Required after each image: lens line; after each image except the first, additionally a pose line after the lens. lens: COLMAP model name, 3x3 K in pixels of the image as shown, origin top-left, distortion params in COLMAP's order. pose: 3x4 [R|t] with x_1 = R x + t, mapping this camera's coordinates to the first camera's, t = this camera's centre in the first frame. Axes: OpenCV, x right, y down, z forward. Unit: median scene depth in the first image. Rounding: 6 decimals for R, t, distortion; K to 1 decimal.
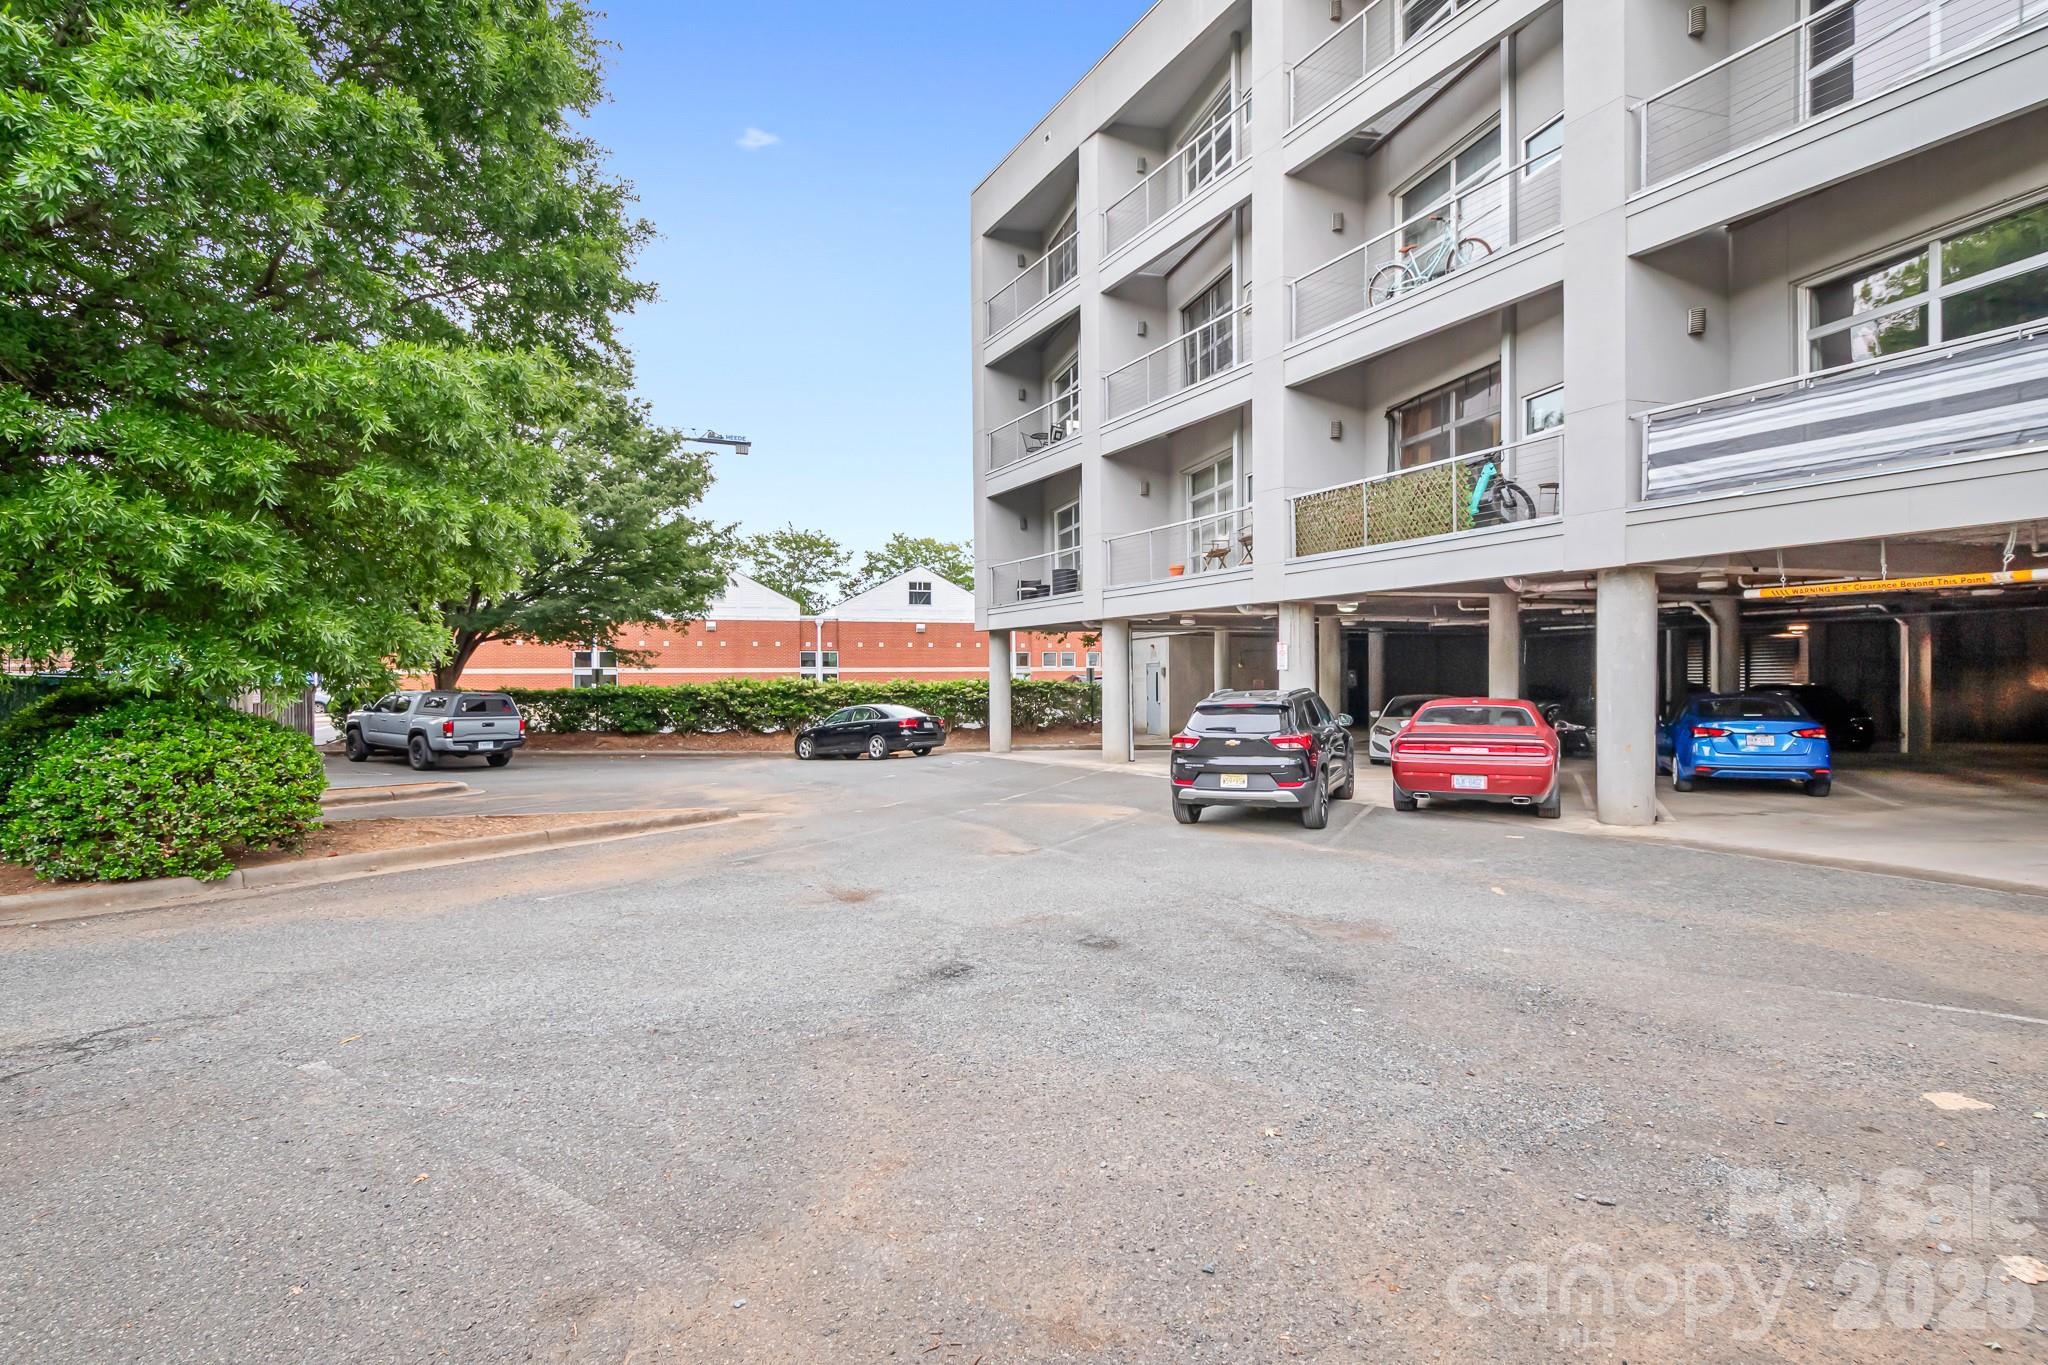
lens RADIAL K [[935.7, 0, 1025.7], [0, 935.7, 661.9], [0, 0, 1]] dist [0.011741, -0.004952]
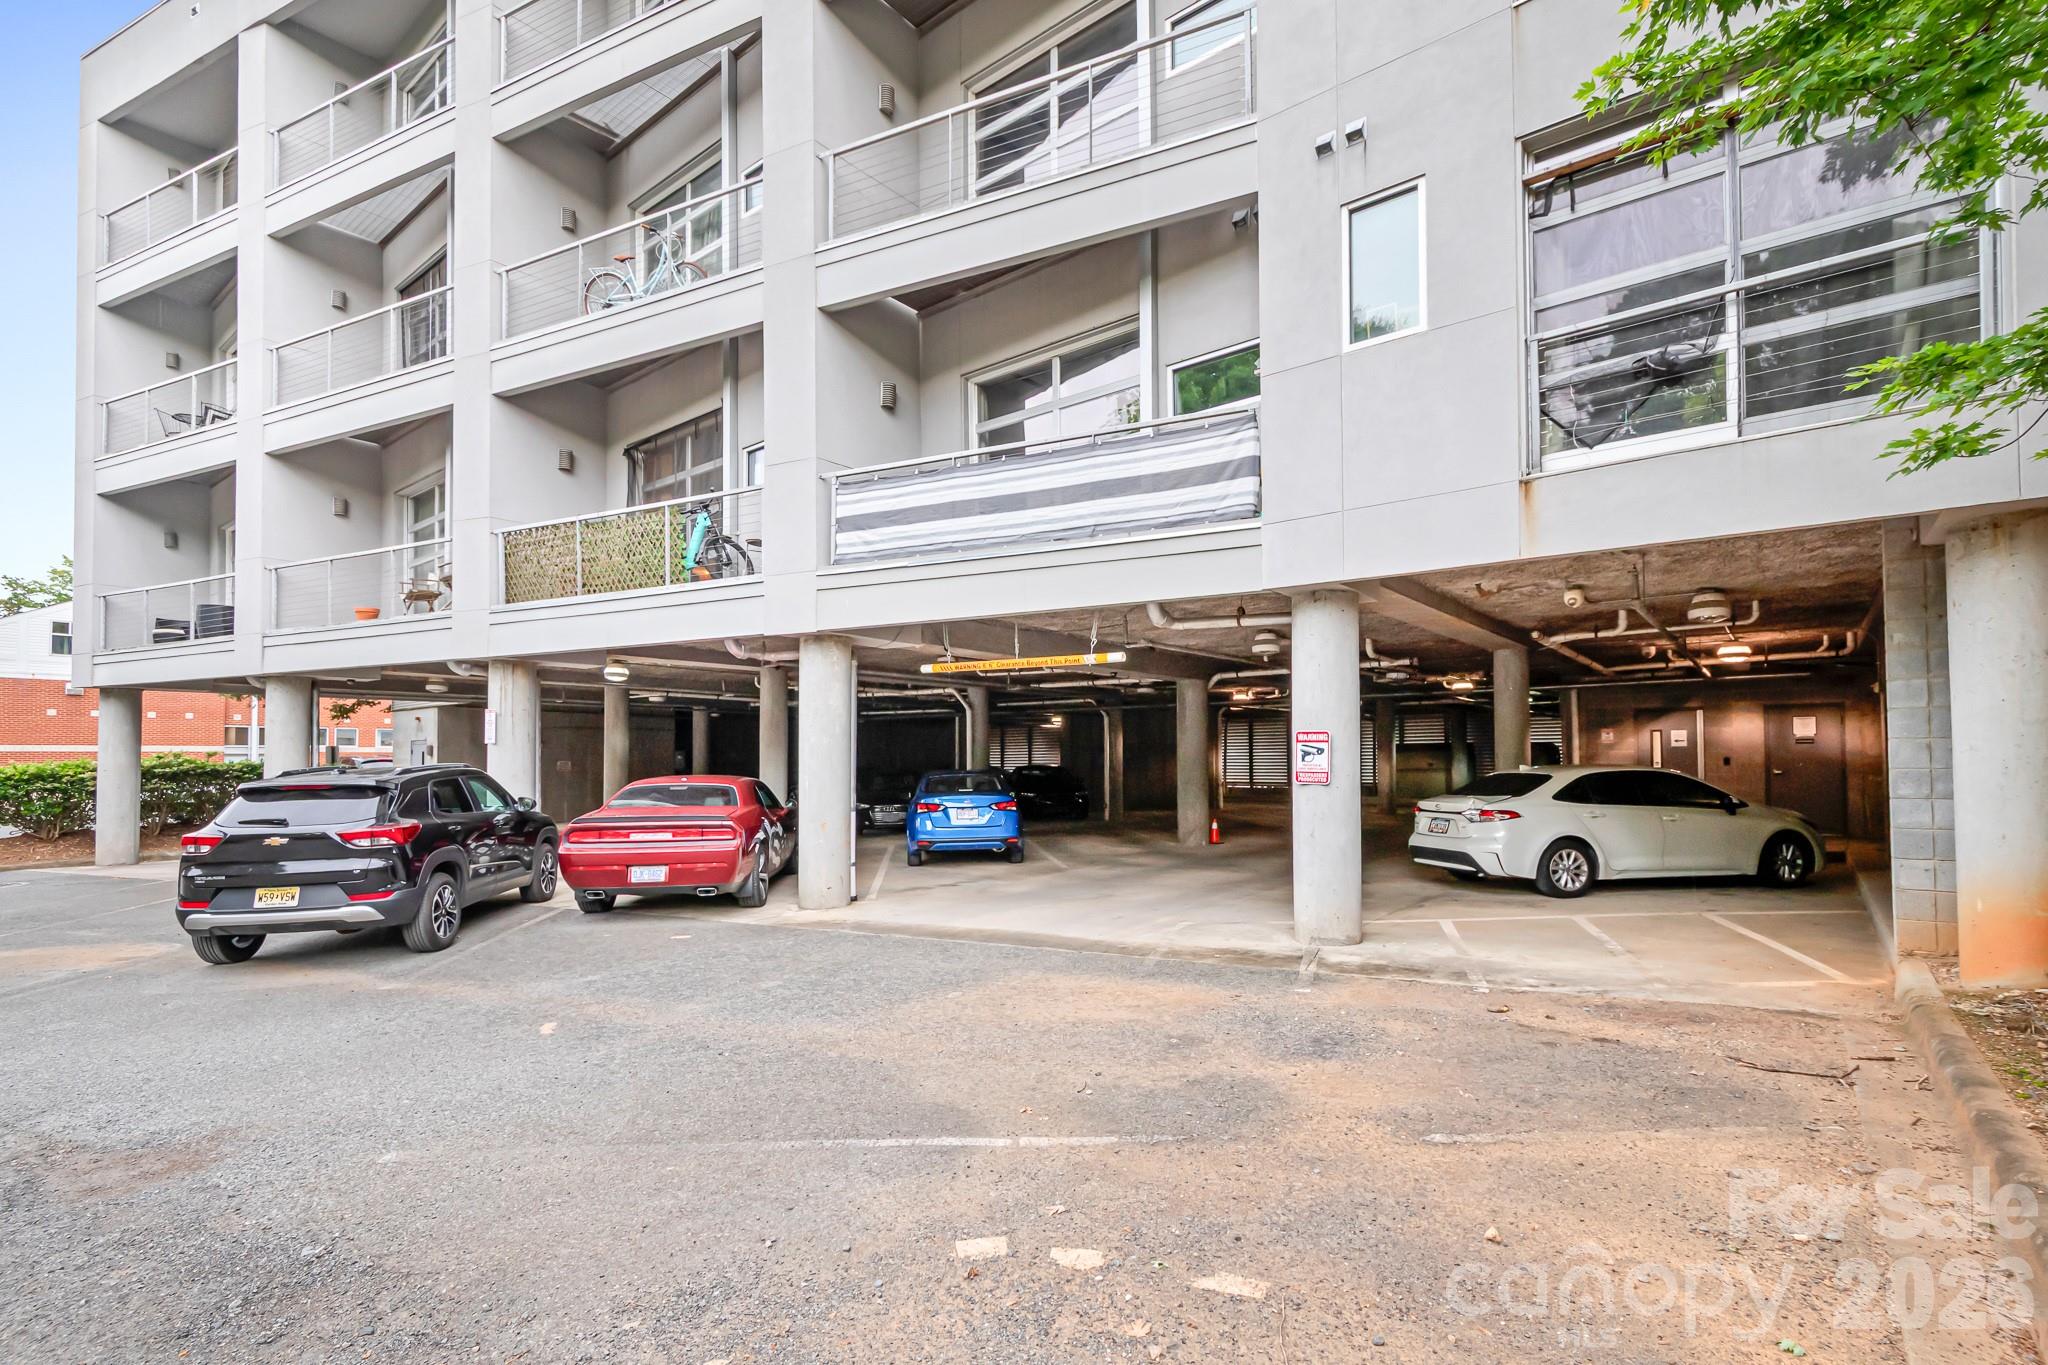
lens RADIAL K [[923.0, 0, 1017.5], [0, 923.0, 697.5], [0, 0, 1]] dist [0.010767, -0.000860]
pose [[0.821689, 0.041069, 0.568455, 0.210457], [-0.009610, 0.998257, -0.058230, 0.011697], [-0.569856, 0.042384, 0.820651, 0.095180]]
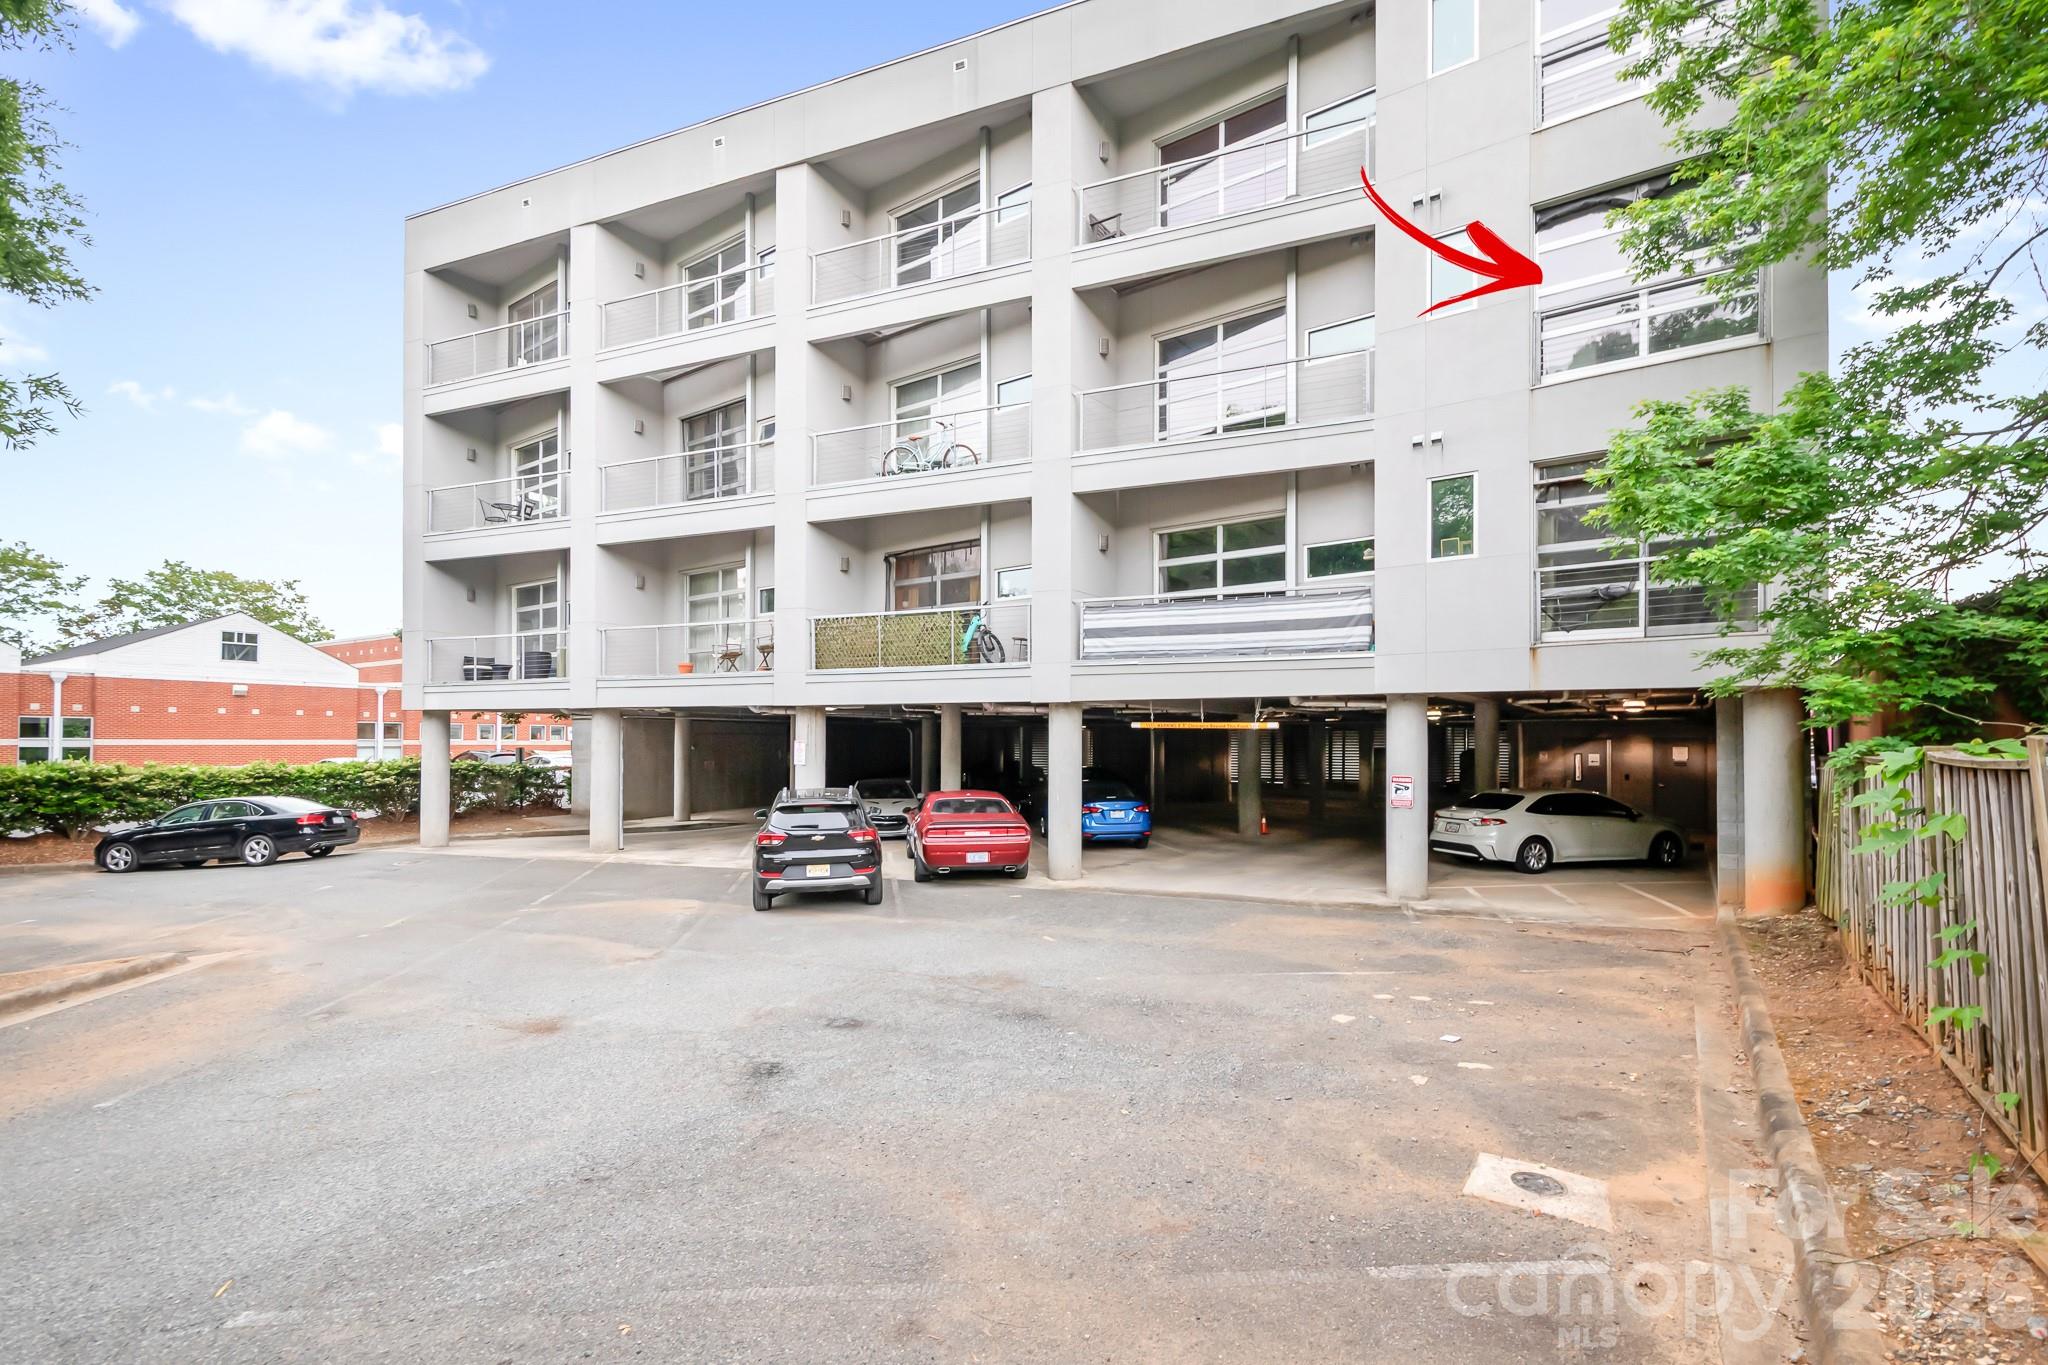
lens RADIAL K [[906.6, 0, 995.4], [0, 906.6, 684.4], [0, 0, 1]] dist [0.011428, -0.000537]
pose [[0.789294, 0.047536, 0.612172, -0.235574], [-0.019863, 0.998454, -0.051921, -0.039651], [-0.613694, 0.028821, 0.789018, -0.034053]]
